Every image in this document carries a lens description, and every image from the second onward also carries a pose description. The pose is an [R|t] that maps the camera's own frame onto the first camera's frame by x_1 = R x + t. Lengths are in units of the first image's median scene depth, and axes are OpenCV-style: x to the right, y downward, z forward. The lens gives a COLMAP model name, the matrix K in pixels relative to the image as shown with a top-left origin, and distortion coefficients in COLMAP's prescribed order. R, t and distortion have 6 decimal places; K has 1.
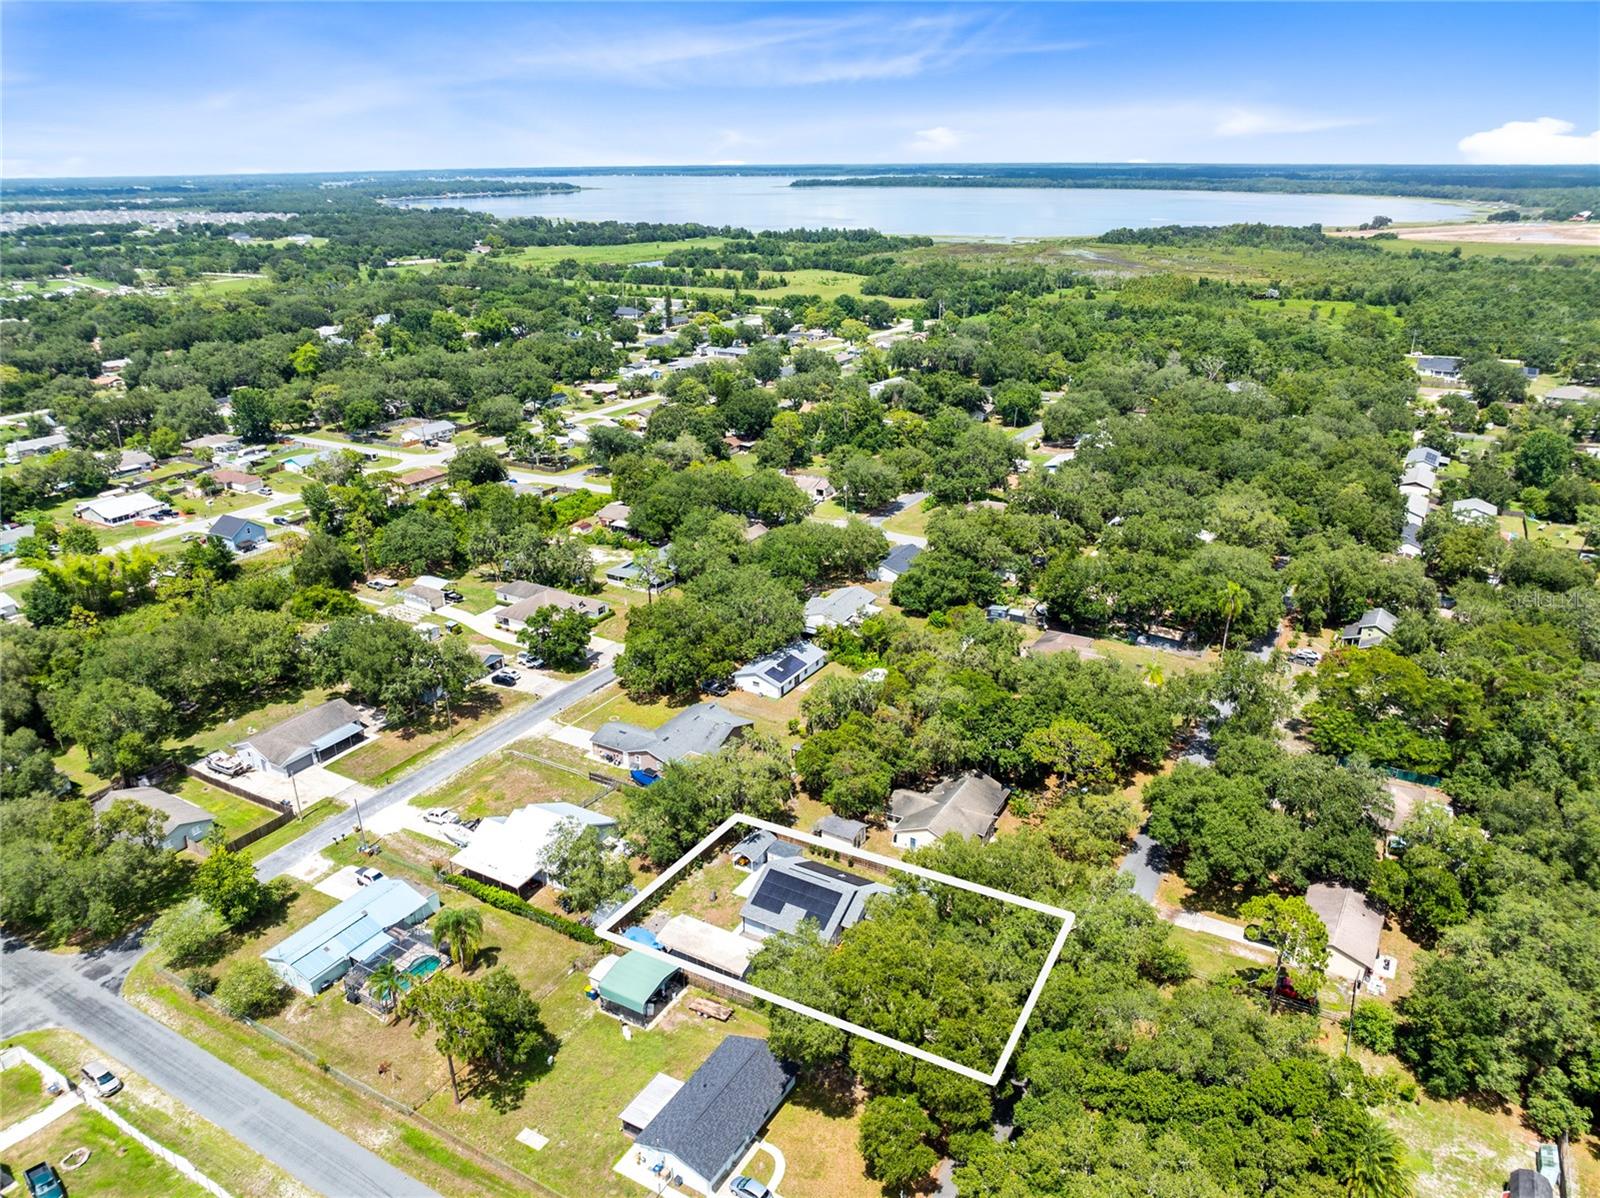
lens RADIAL K [[1120.3, 0, 800.0], [0, 1120.3, 599.0], [0, 0, 1]] dist [-0.004771, -0.082812]
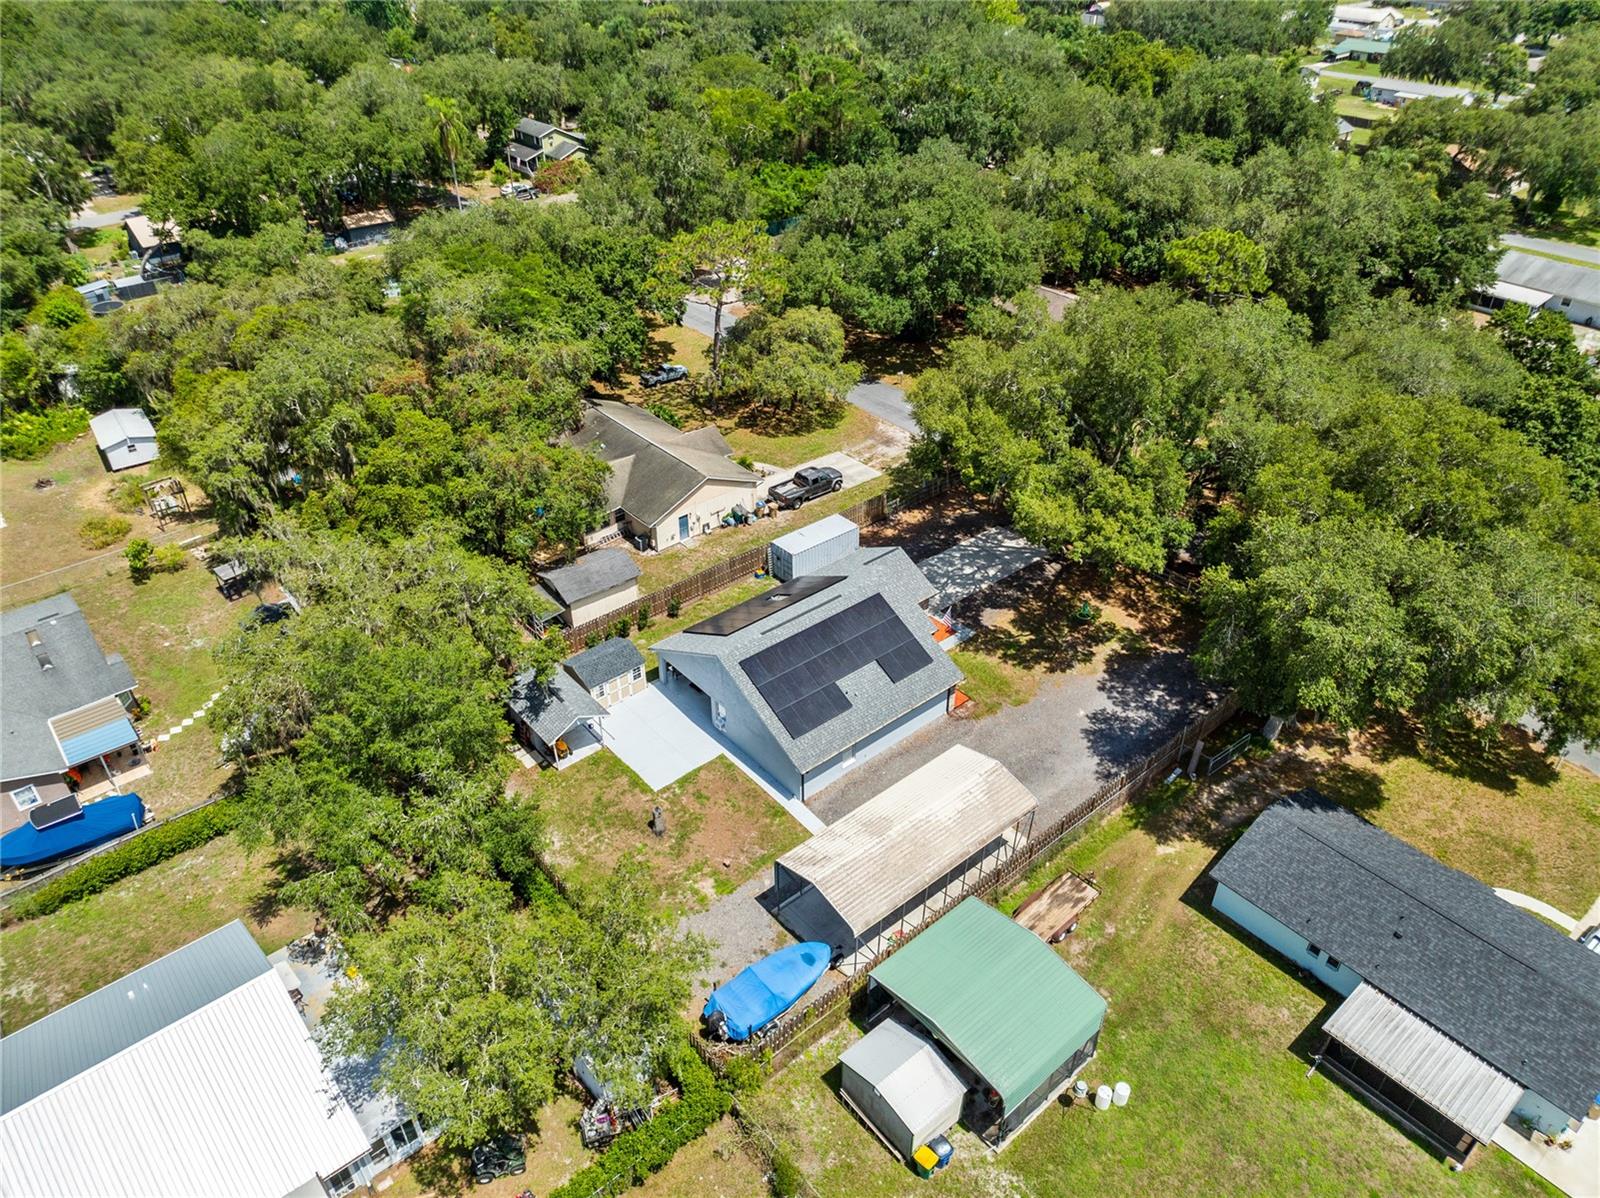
lens RADIAL K [[1118.2, 0, 800.0], [0, 1118.2, 599.0], [0, 0, 1]] dist [-0.033203, -0.004511]
pose [[0.329425, -0.525186, 0.784640, -0.269430], [0.345097, 0.840502, 0.417690, 0.041335], [-0.878856, 0.133179, 0.458122, 0.622371]]
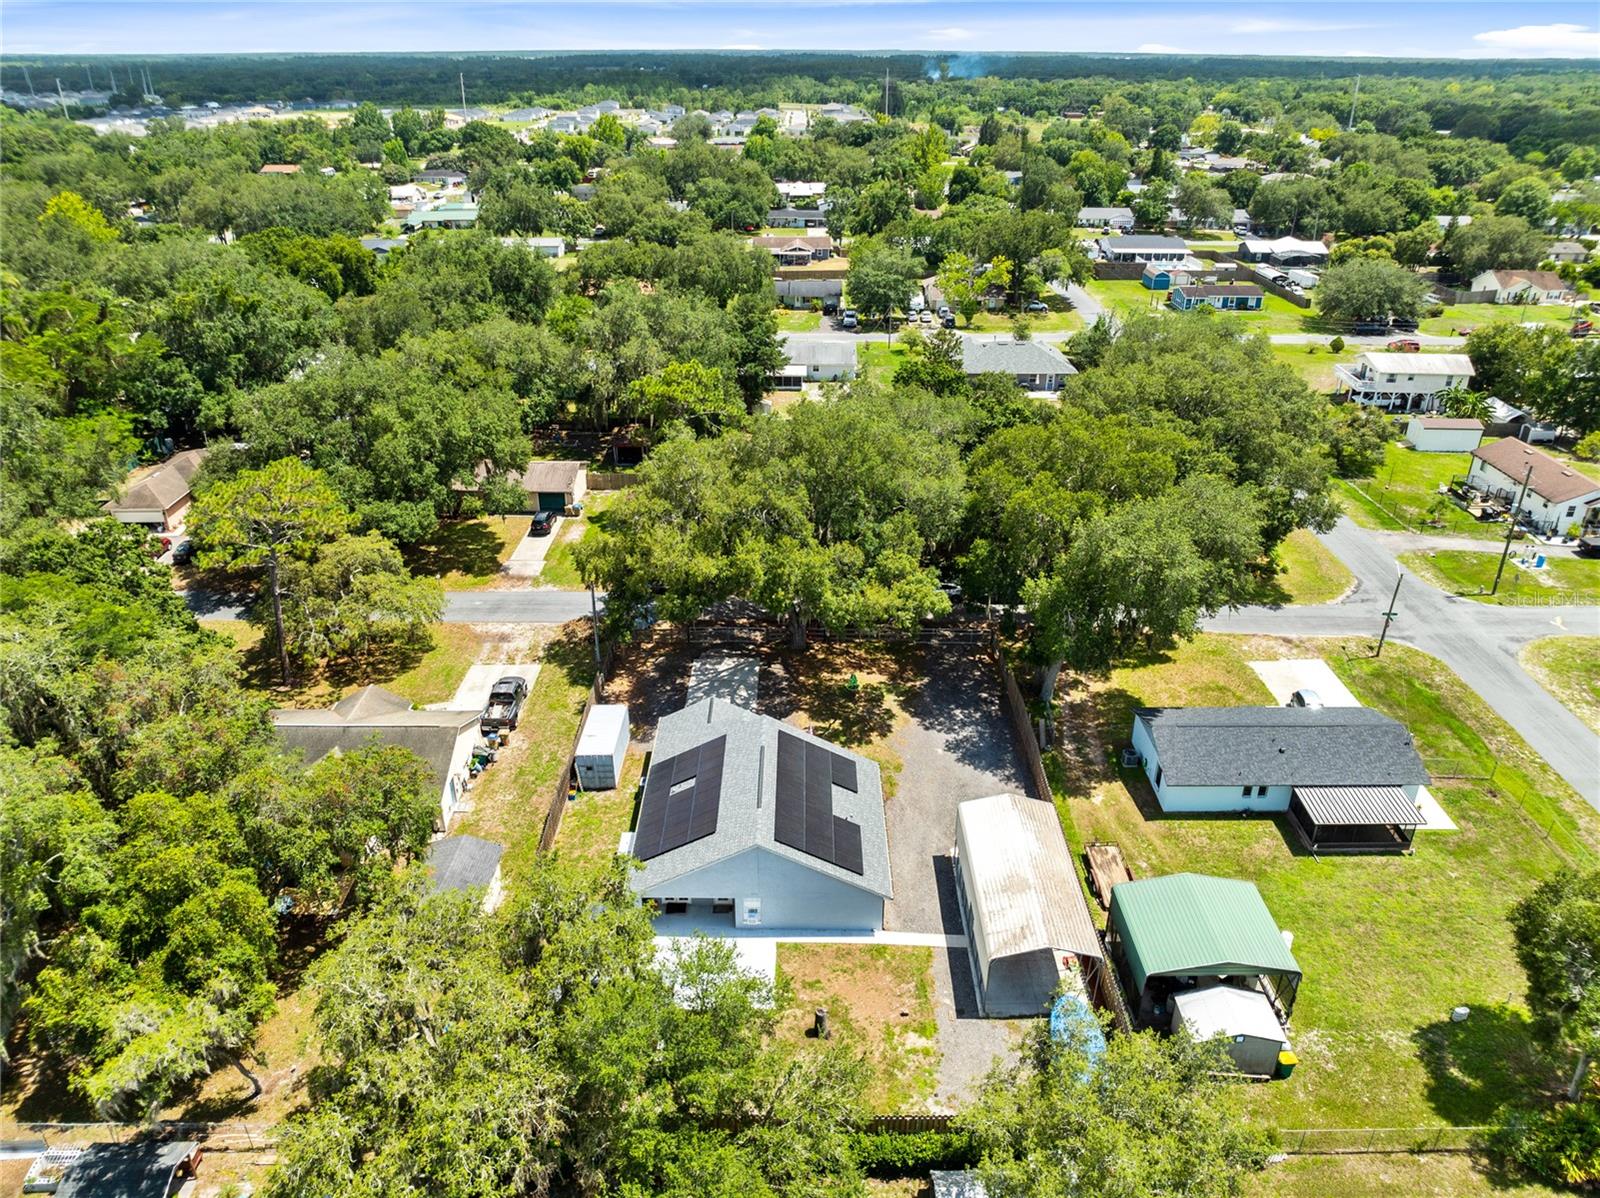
lens RADIAL K [[1120.3, 0, 800.0], [0, 1120.3, 599.0], [0, 0, 1]] dist [-0.004771, -0.082812]
pose [[-0.506621, -0.372351, 0.777618, -0.251552], [0.319954, 0.756329, 0.570609, -0.044017], [-0.800602, 0.537885, -0.264037, 0.838152]]
